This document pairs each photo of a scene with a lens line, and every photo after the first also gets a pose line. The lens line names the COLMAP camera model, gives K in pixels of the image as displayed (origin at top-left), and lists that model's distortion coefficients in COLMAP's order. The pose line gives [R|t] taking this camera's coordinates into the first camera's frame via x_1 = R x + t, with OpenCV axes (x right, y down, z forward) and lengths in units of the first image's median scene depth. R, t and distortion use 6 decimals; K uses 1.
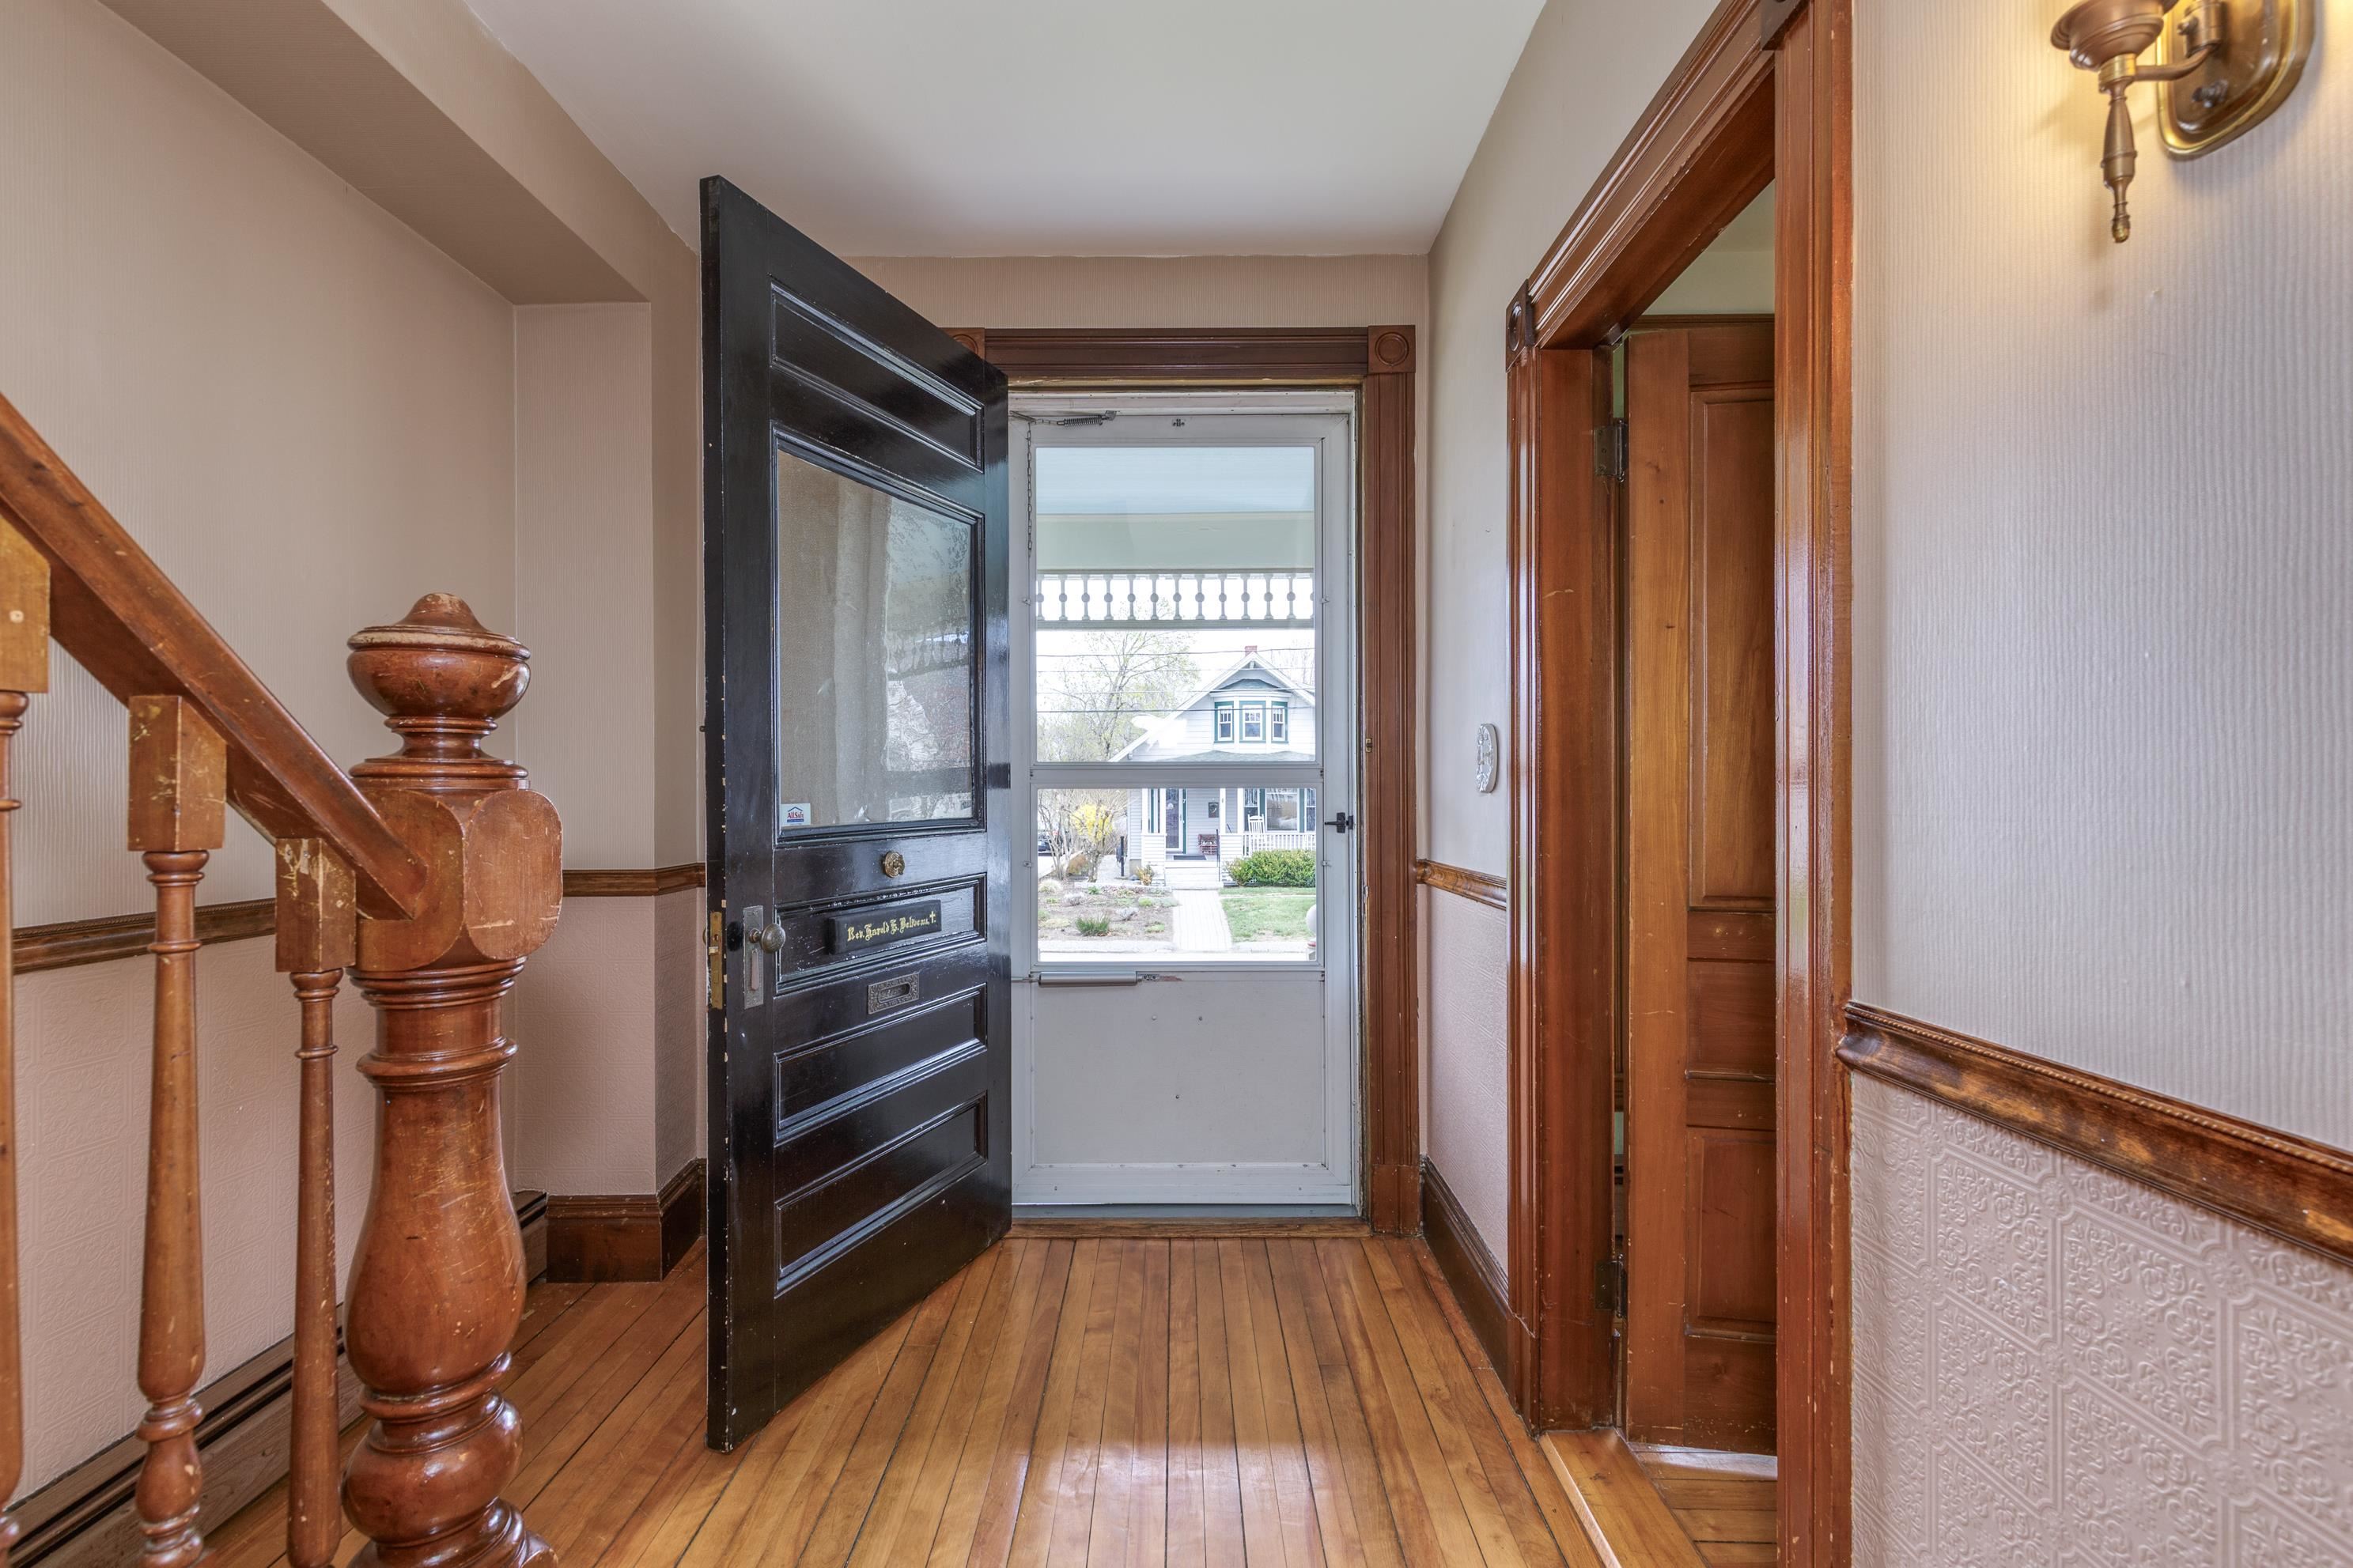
lens RADIAL K [[982.9, 0, 1174.4], [0, 982.9, 802.1], [0, 0, 1]] dist [0.000603, 0.000122]
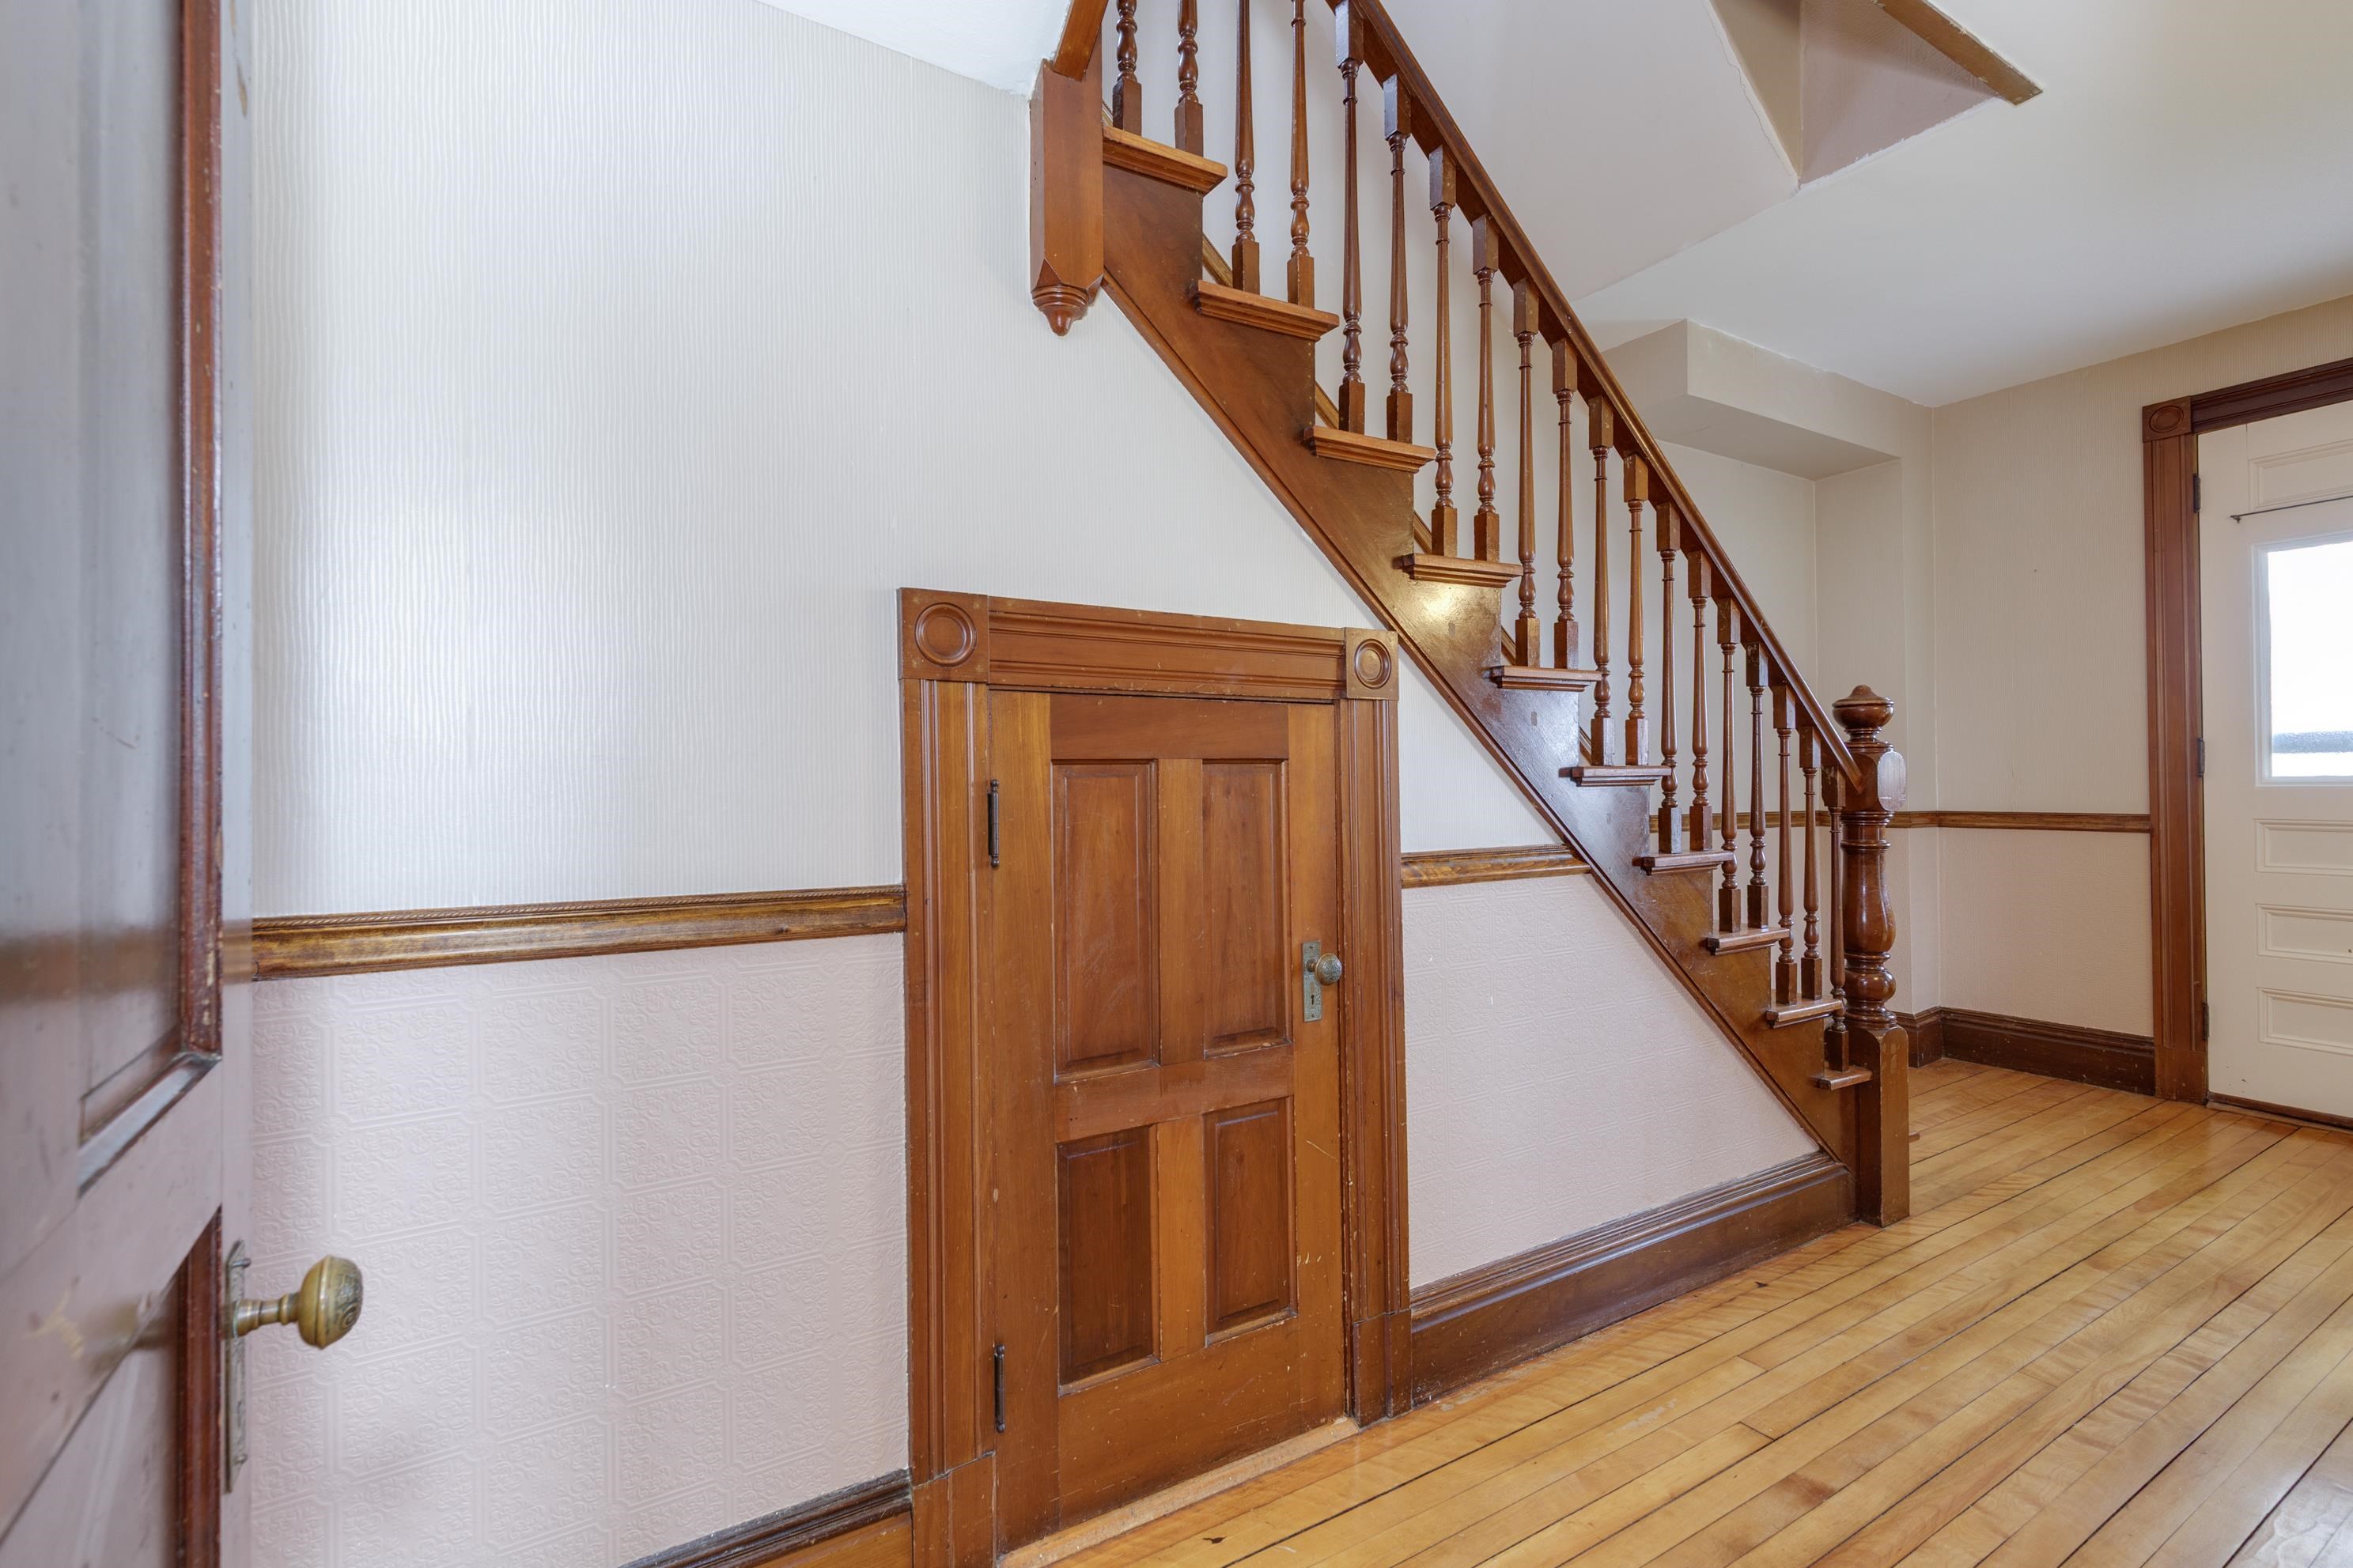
lens RADIAL K [[1075.7, 0, 1166.9], [0, 1075.7, 778.8], [0, 0, 1]] dist [0.002901, 0.000782]
pose [[0.522737, -0.004267, -0.852483, 0.912160], [0.002682, 0.999991, -0.003361, 0.072169], [0.852490, -0.000529, 0.522743, -2.458889]]
